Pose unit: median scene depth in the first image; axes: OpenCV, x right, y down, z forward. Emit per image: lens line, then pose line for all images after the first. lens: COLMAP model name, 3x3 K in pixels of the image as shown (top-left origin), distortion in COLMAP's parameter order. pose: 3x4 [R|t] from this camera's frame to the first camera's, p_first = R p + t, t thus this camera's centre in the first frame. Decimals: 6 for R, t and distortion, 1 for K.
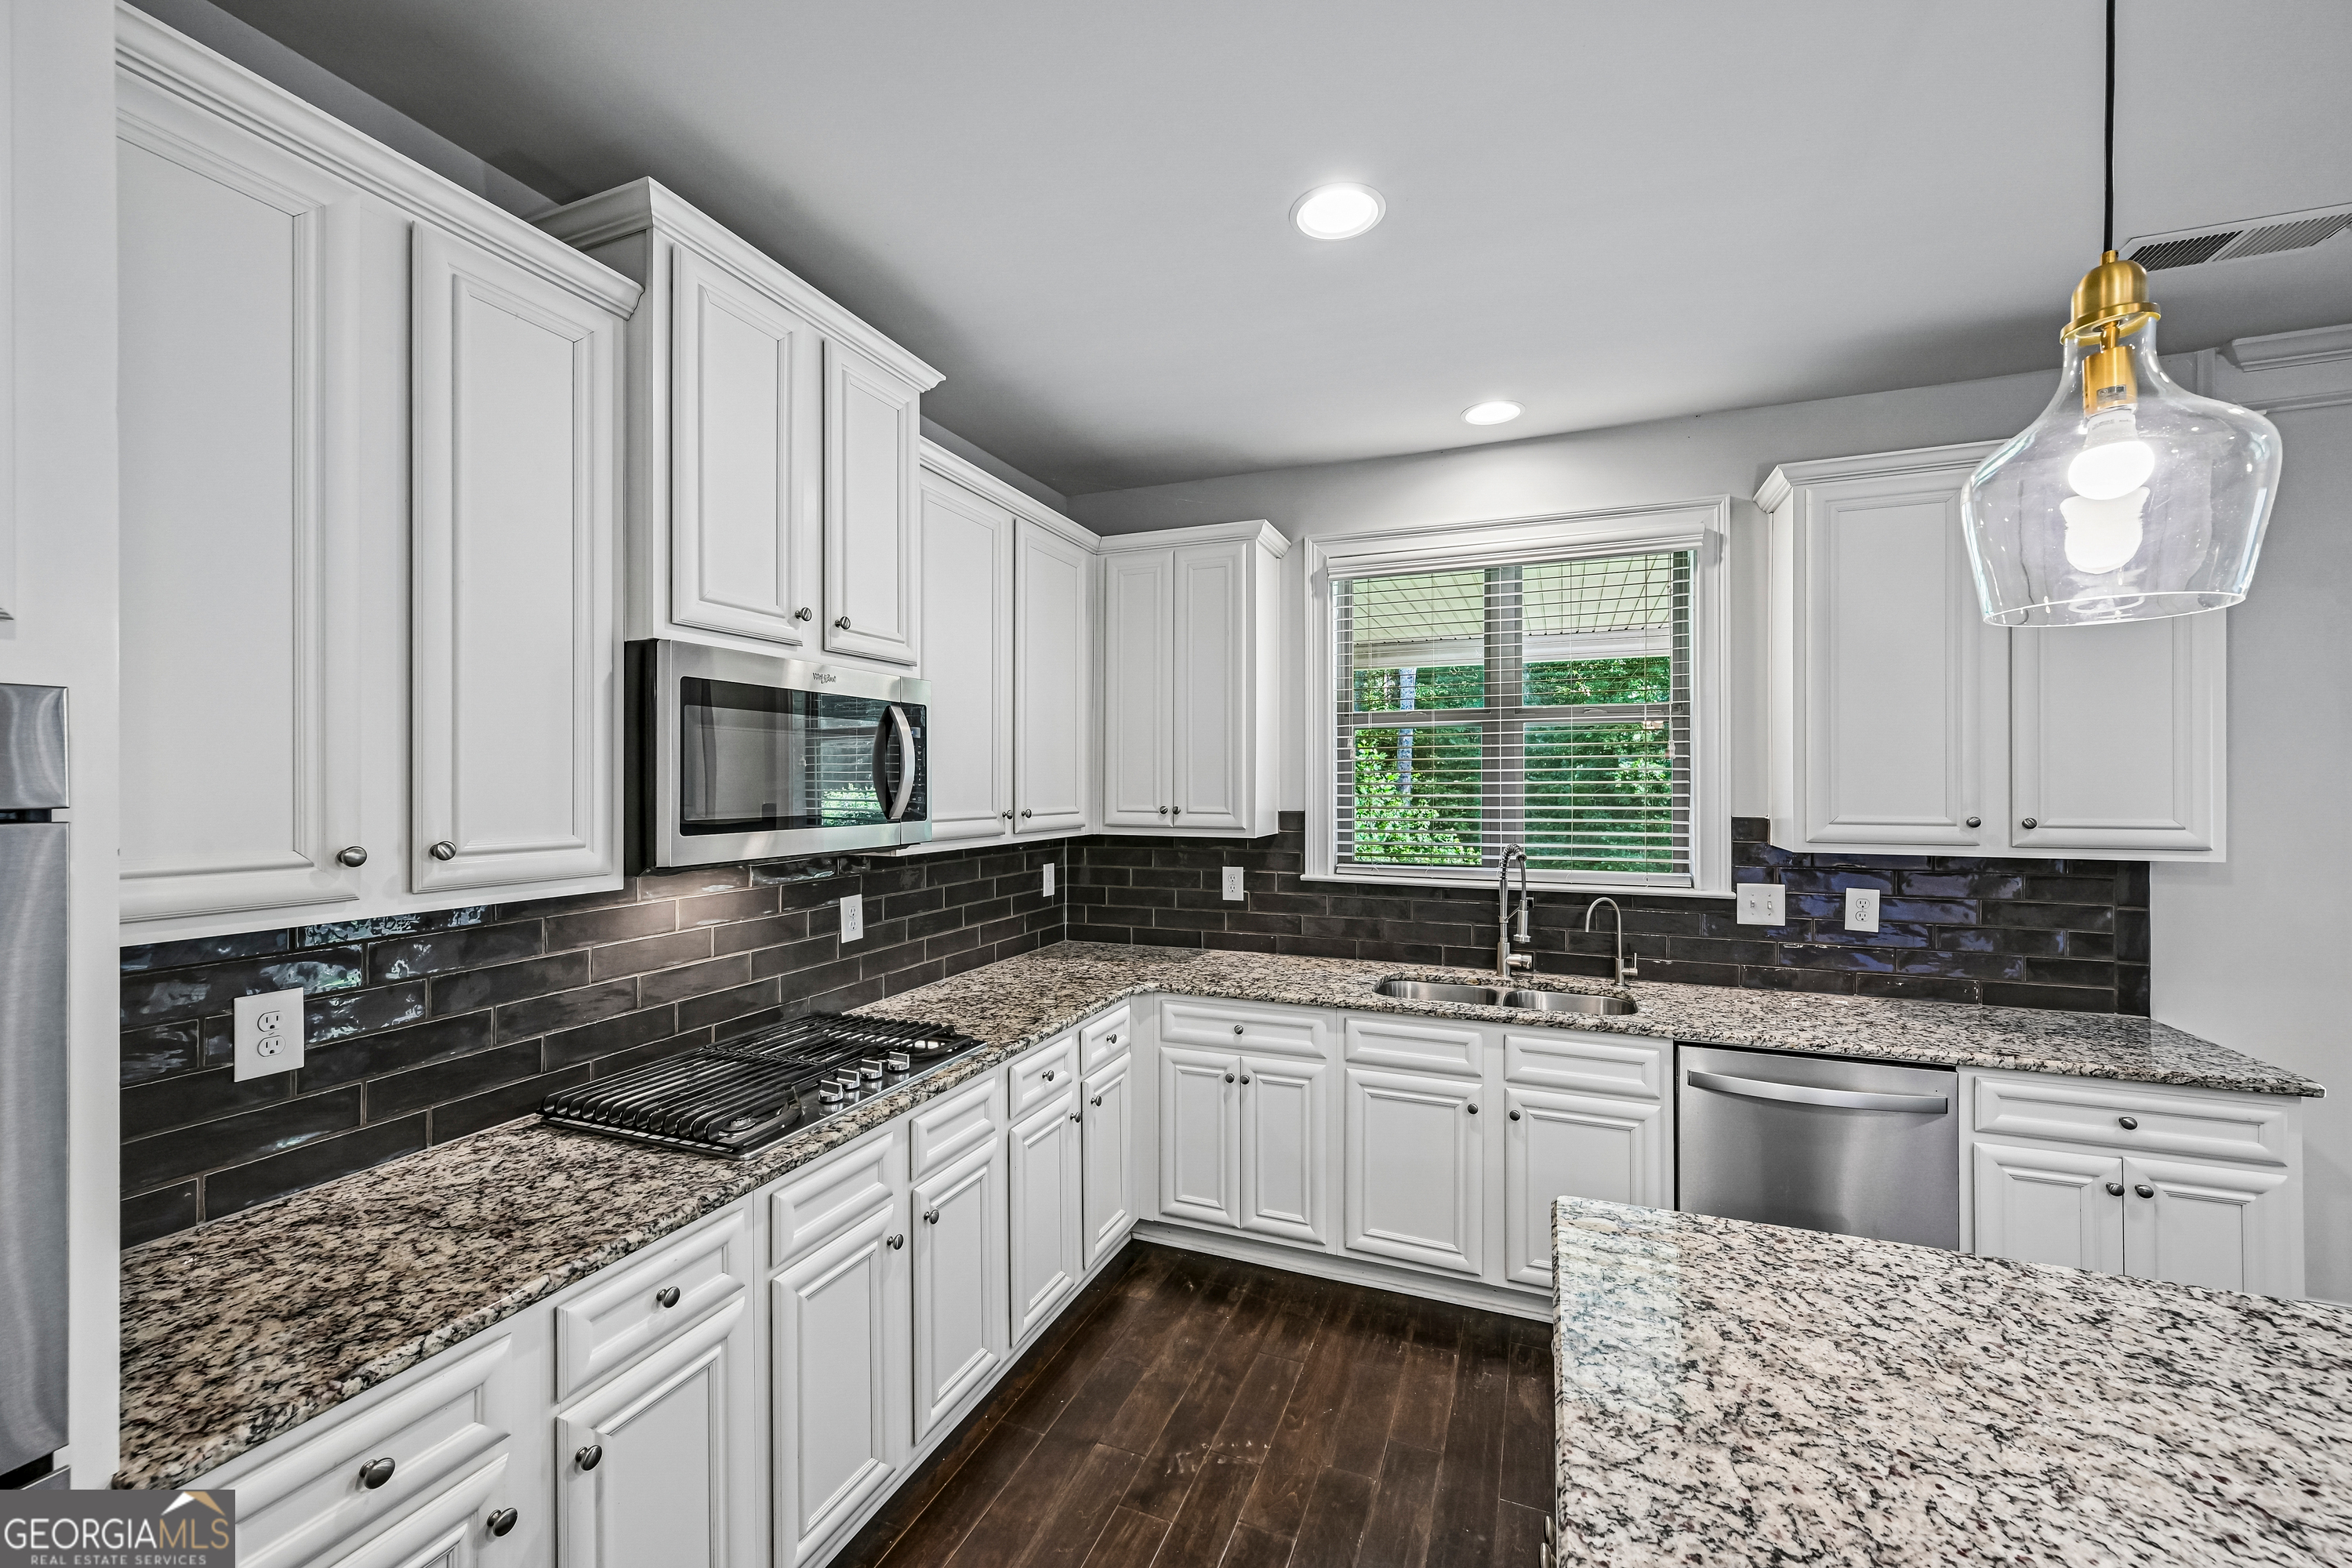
lens RADIAL K [[925.0, 0, 1179.5], [0, 925.0, 780.2], [0, 0, 1]] dist [0.003080, 0.001148]
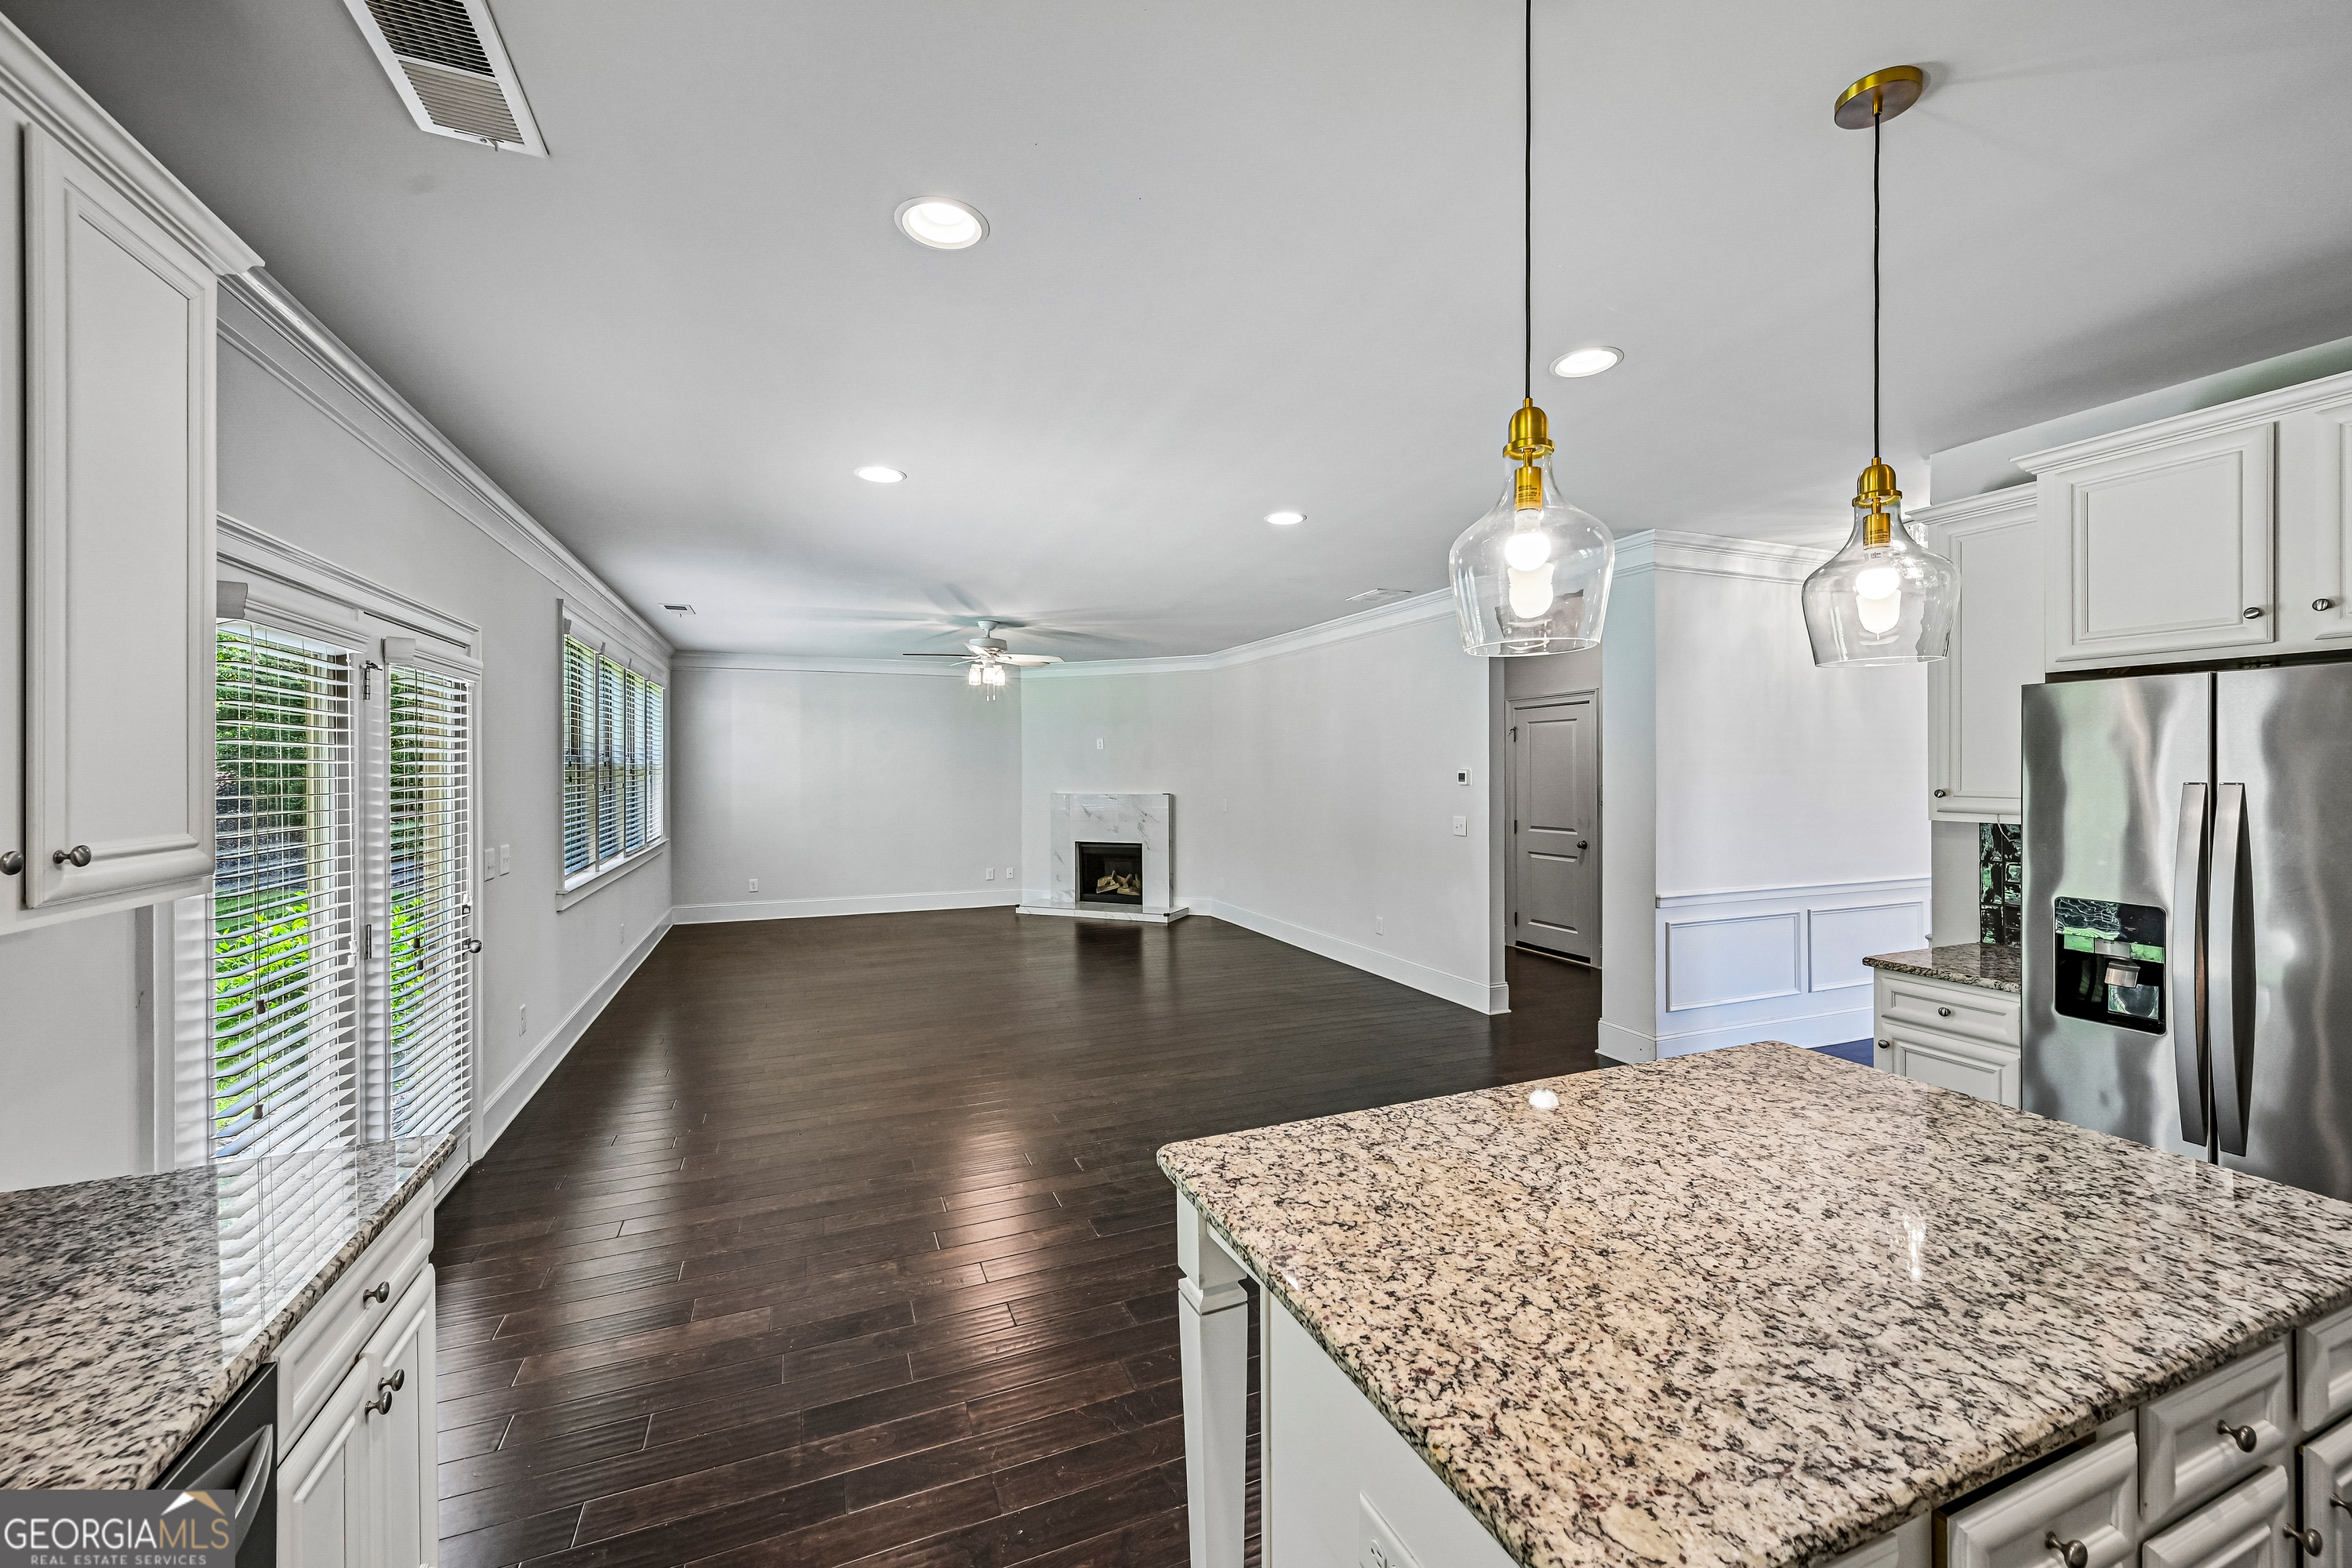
lens RADIAL K [[933.3, 0, 1185.6], [0, 933.3, 767.3], [0, 0, 1]] dist [0.003249, 0.000576]
pose [[-0.698102, 0.005523, 0.715977, 0.127240], [0.004047, 0.999985, -0.003769, 0.002943], [-0.715987, 0.000266, -0.698114, 0.901337]]
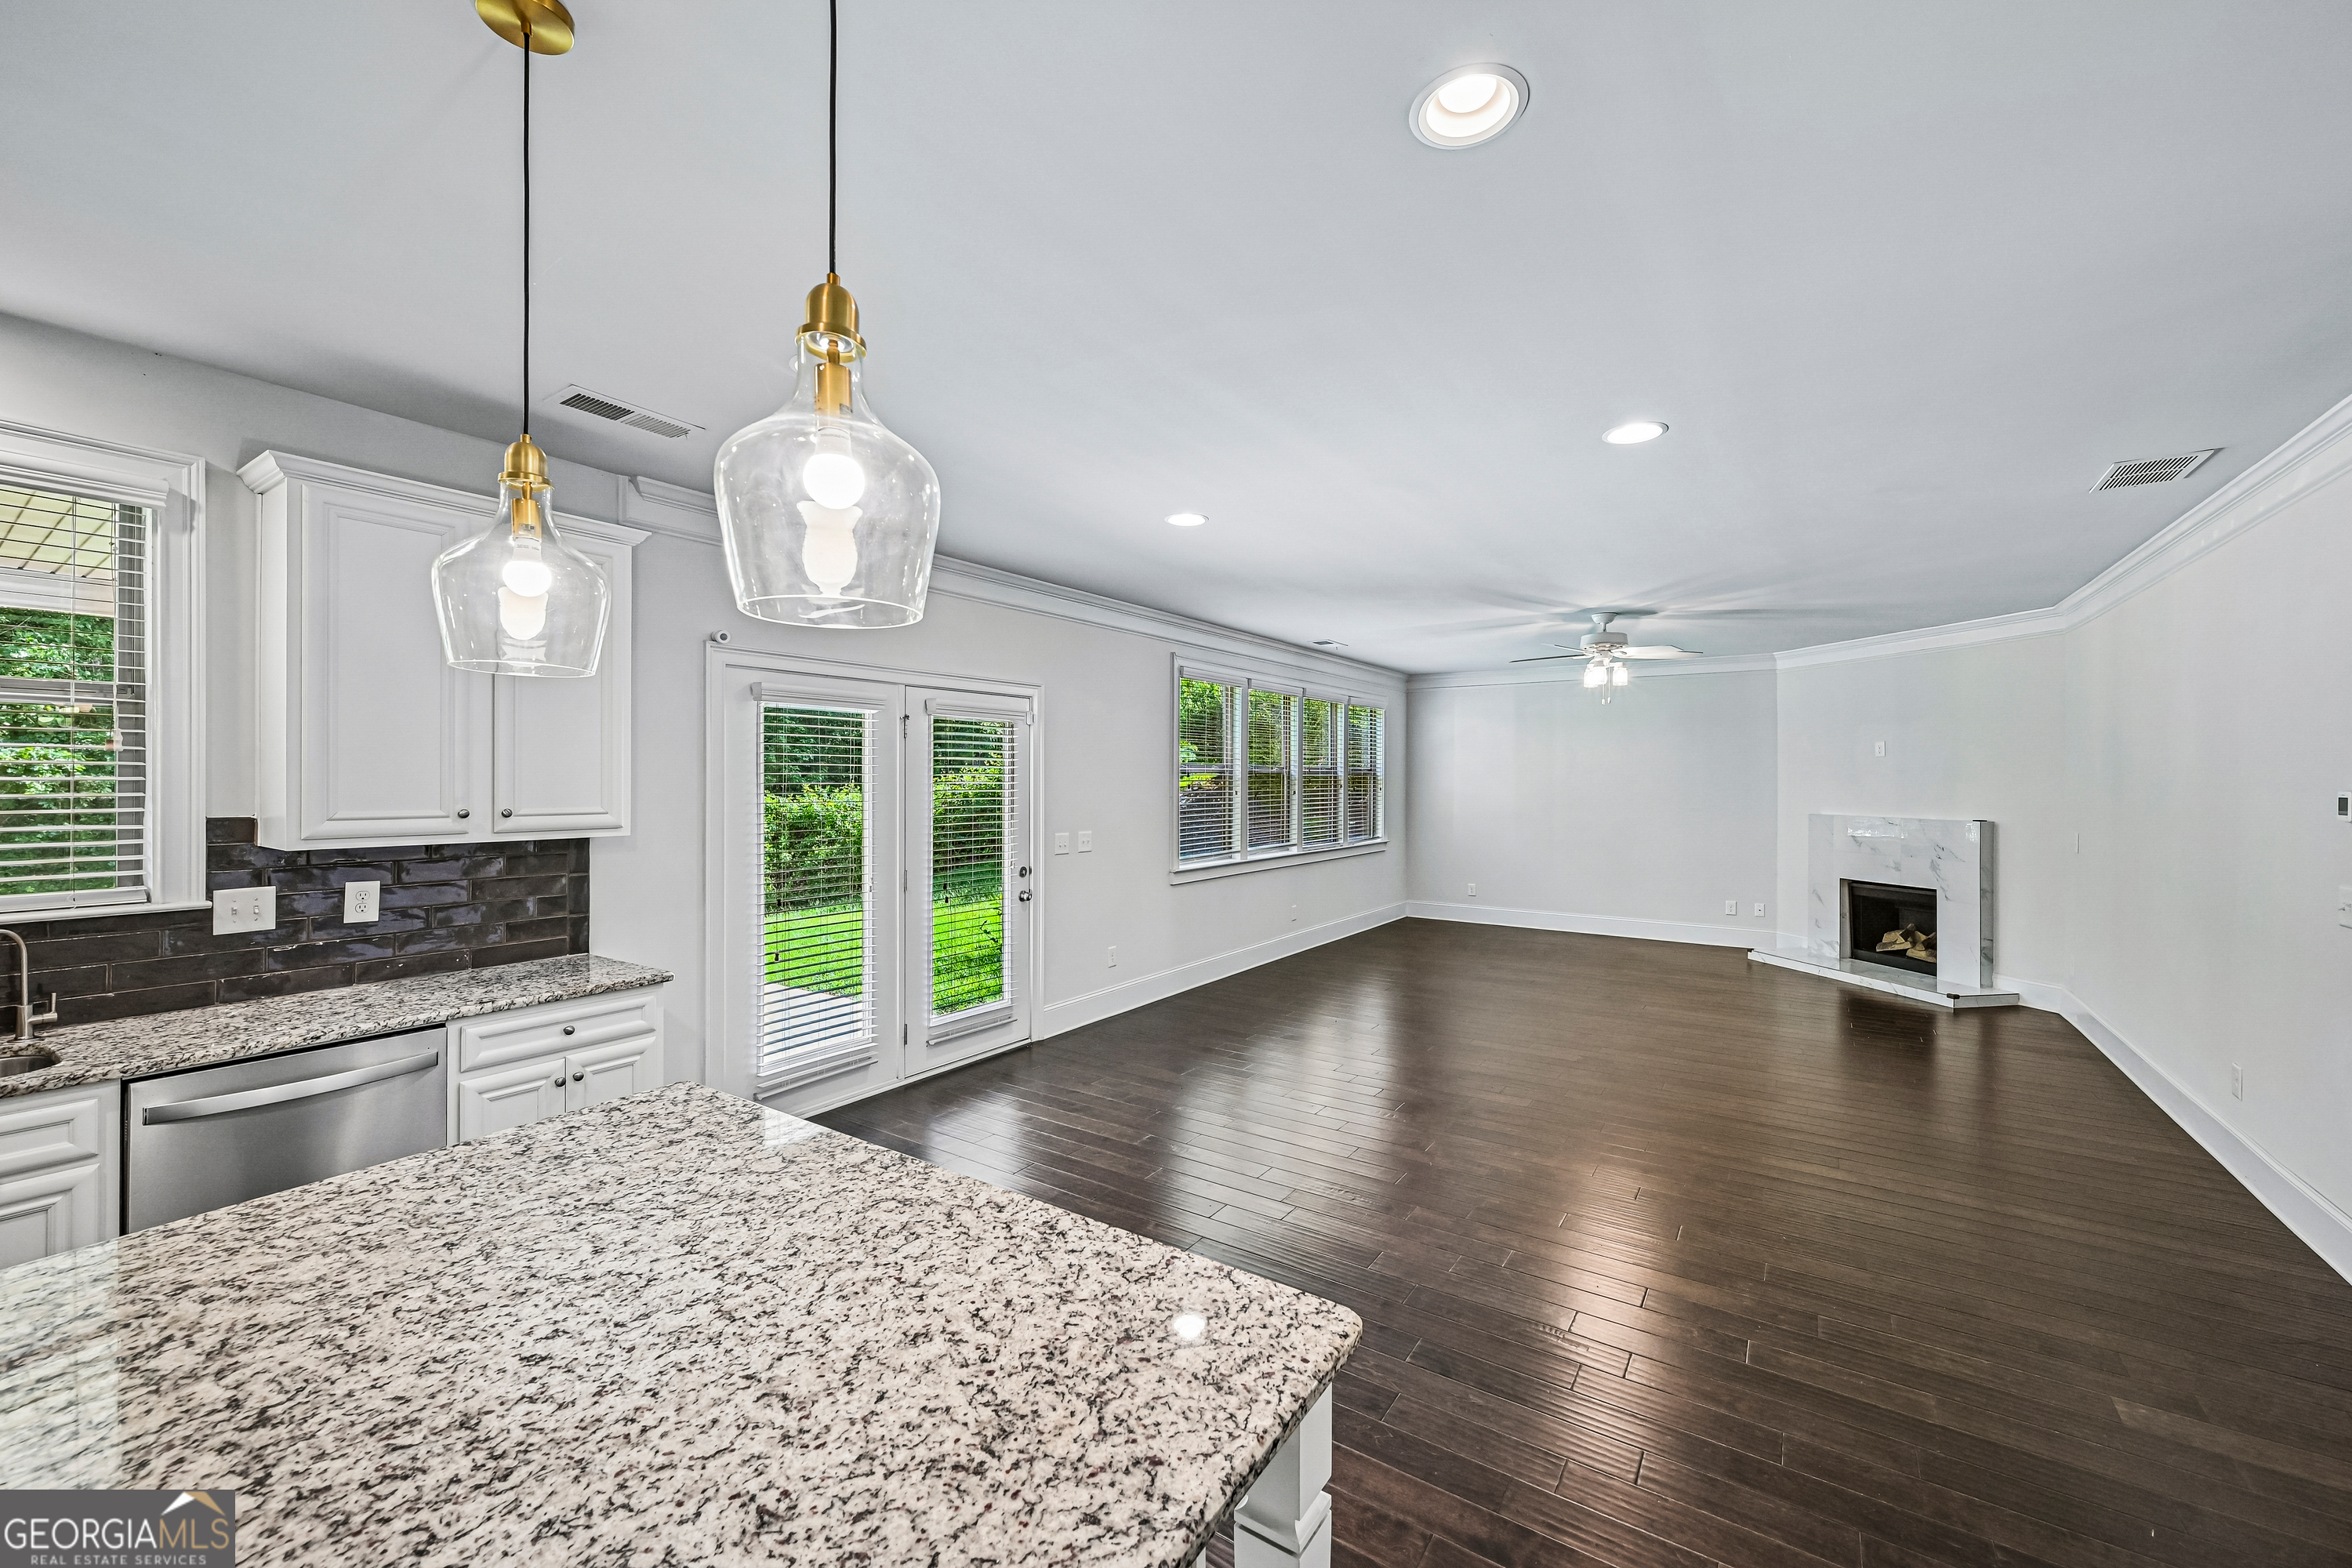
lens RADIAL K [[925.0, 0, 1179.5], [0, 925.0, 780.2], [0, 0, 1]] dist [0.003080, 0.001148]
pose [[0.217880, 0.001527, 0.975974, -0.095090], [-0.005381, 0.999985, -0.000363, -0.002030], [-0.975961, -0.005172, 0.217885, -0.143451]]
